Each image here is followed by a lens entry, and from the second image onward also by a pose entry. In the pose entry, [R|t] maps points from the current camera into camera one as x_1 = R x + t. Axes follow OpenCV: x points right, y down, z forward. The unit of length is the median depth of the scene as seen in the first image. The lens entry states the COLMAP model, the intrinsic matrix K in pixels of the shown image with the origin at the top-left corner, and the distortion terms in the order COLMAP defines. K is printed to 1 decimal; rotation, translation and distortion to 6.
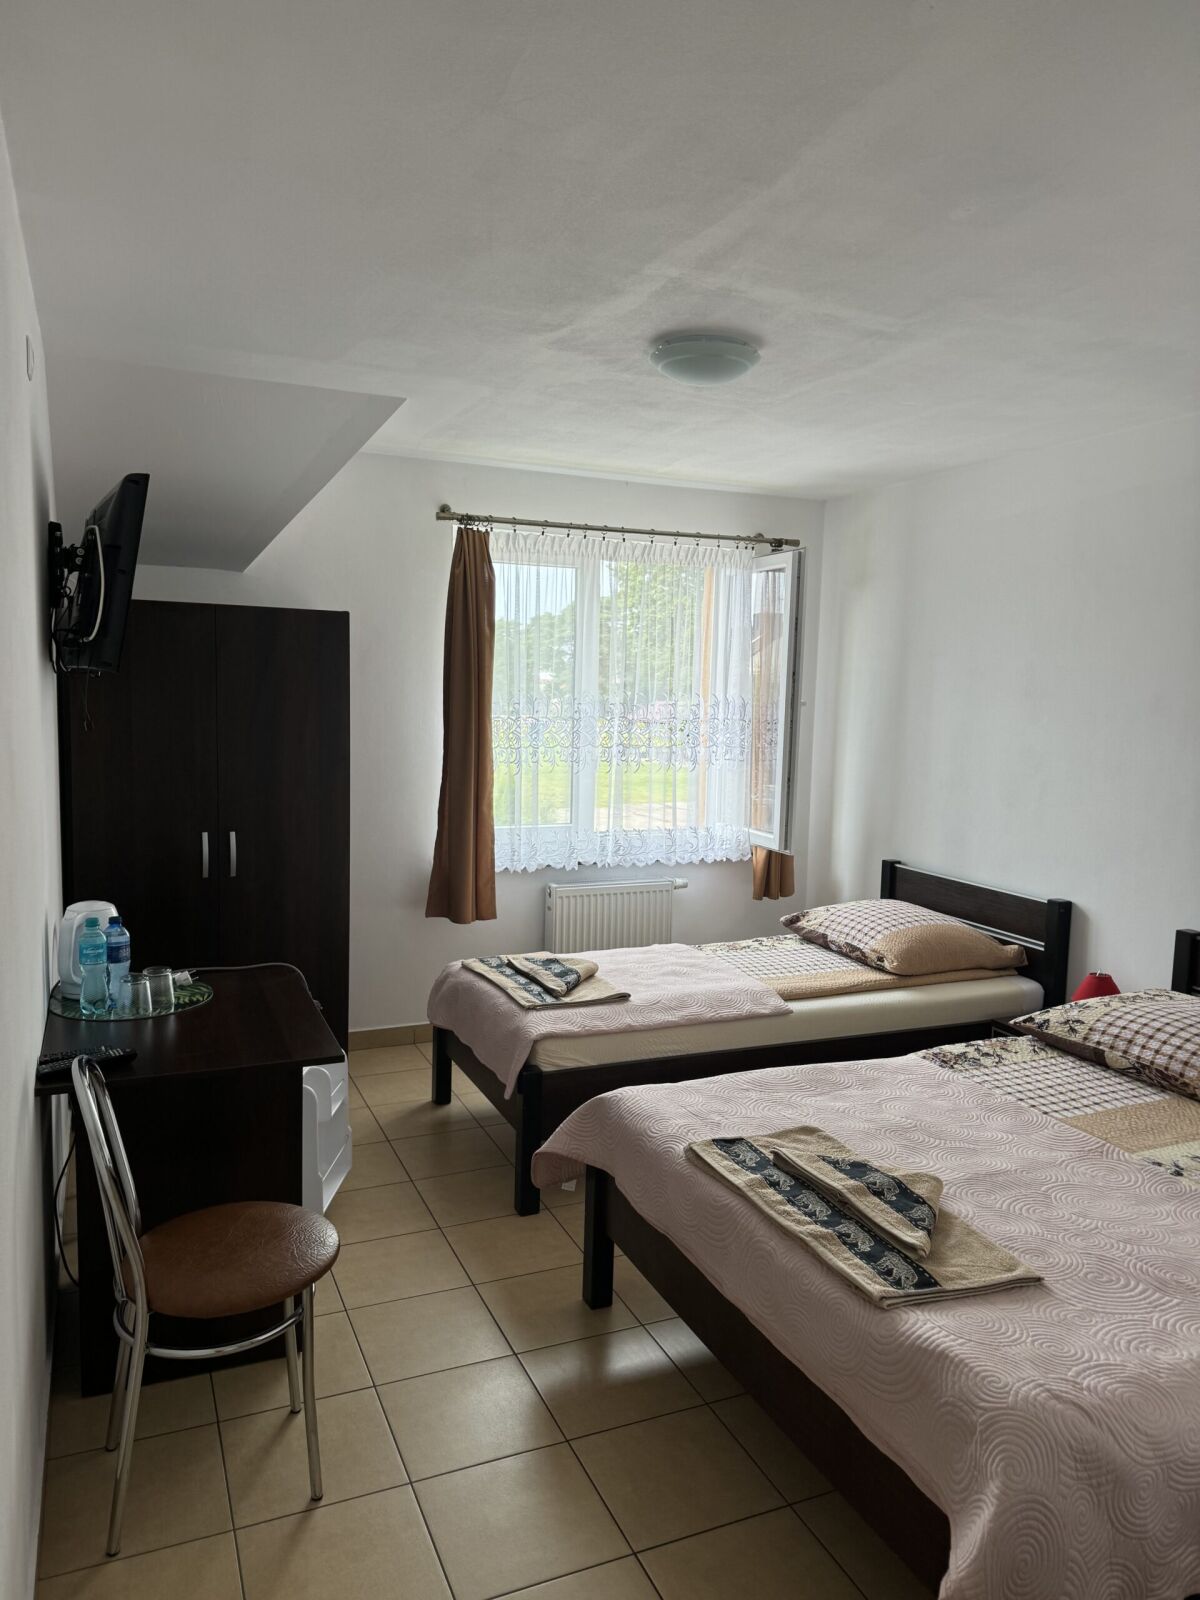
lens RADIAL K [[1127.3, 0, 610.5], [0, 1127.3, 802.8], [0, 0, 1]] dist [0.049805, -0.049695]
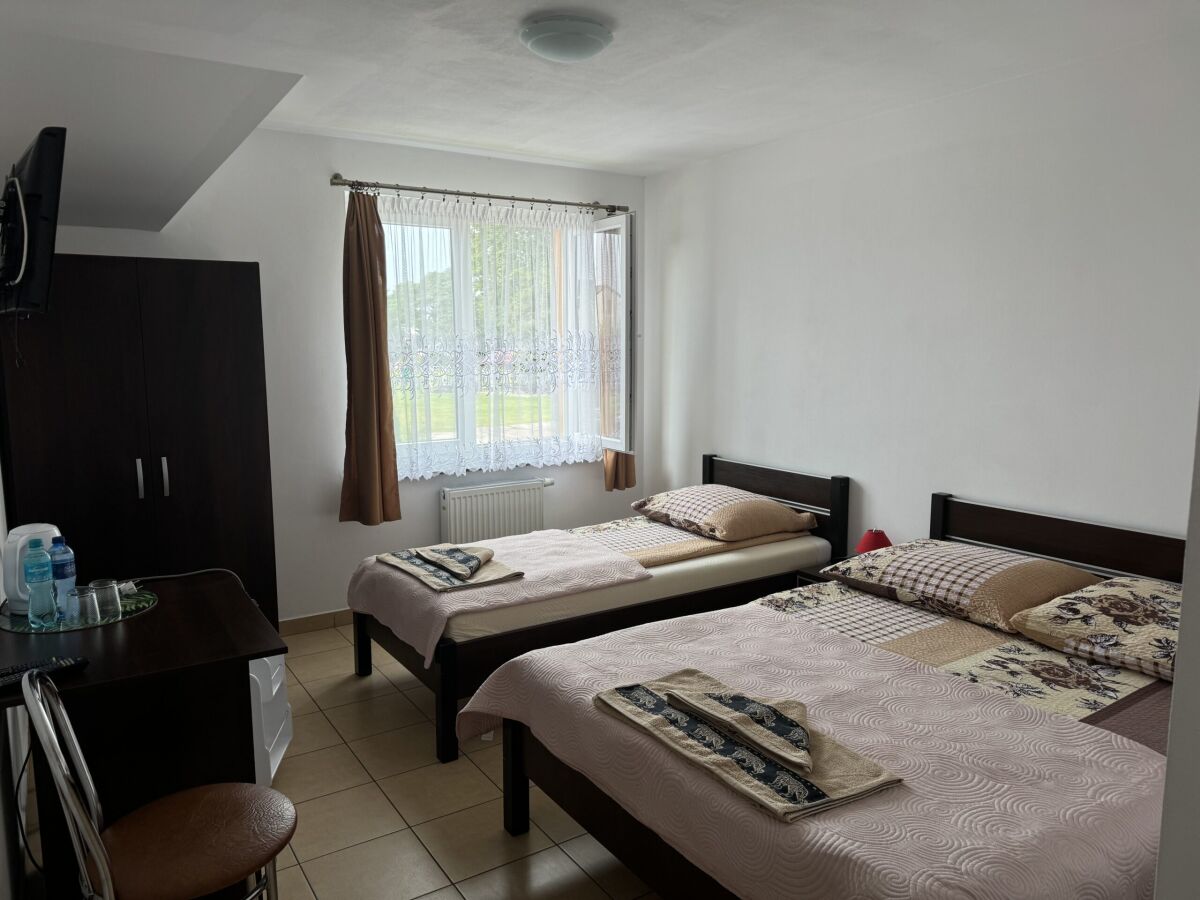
lens RADIAL K [[845.5, 0, 600.6], [0, 845.5, 447.4], [0, 0, 1]] dist [0.049805, -0.049695]
pose [[0.986530, -0.050146, 0.155707, -0.042555], [0.046039, 0.998493, 0.029875, 0.012907], [-0.156970, -0.022304, 0.987351, 0.101462]]
